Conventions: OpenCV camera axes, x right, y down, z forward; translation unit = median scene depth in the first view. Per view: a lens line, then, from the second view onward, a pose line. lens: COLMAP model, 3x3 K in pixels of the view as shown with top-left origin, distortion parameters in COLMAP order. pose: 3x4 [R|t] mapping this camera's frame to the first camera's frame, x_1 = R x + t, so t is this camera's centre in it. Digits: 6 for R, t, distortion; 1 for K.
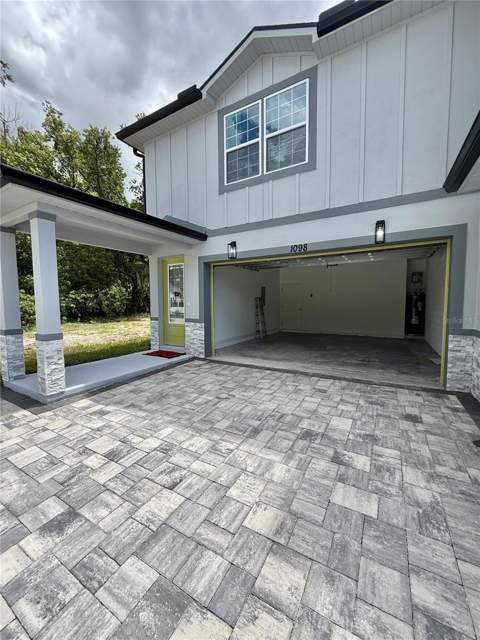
lens RADIAL K [[256.2, 0, 240.0], [0, 256.2, 320.0], [0, 0, 1]] dist [-0.003131, 0.000211]
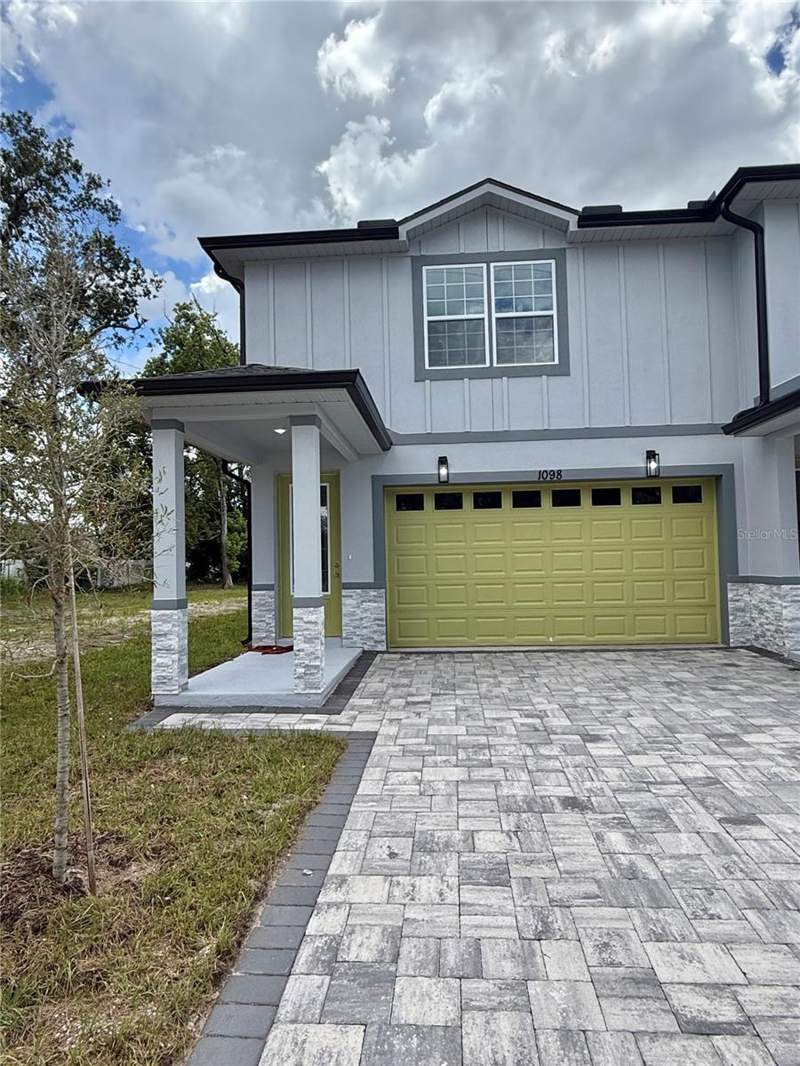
lens RADIAL K [[680.0, 0, 400.0], [0, 680.0, 533.0], [0, 0, 1]] dist [0.001333, -0.000134]
pose [[0.894139, 0.005712, 0.447754, -1.038437], [0.046608, 0.993300, -0.105746, 0.066125], [-0.445358, 0.115421, 0.887882, -0.508688]]
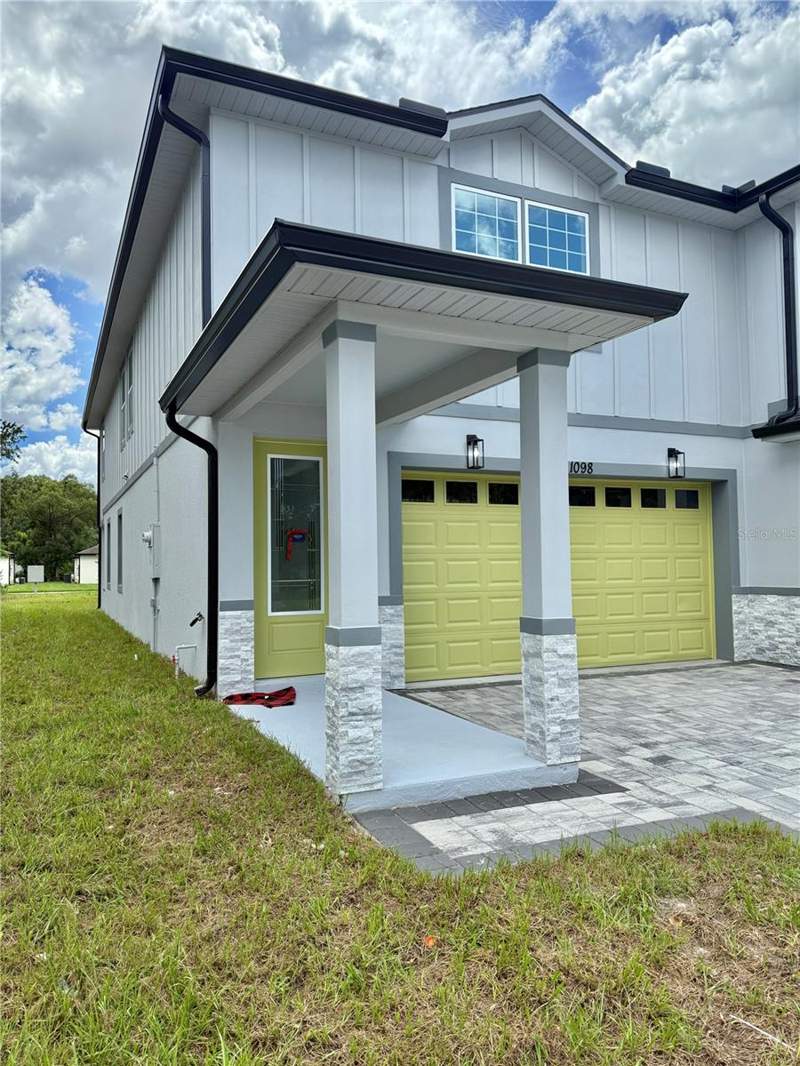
lens RADIAL K [[753.5, 0, 400.0], [0, 753.5, 533.0], [0, 0, 1]] dist [0.118606, -0.202633]
pose [[0.569254, 0.035425, 0.821398, -1.547322], [0.065507, 0.993941, -0.088265, 0.004867], [-0.819548, 0.104052, 0.563485, 0.365372]]
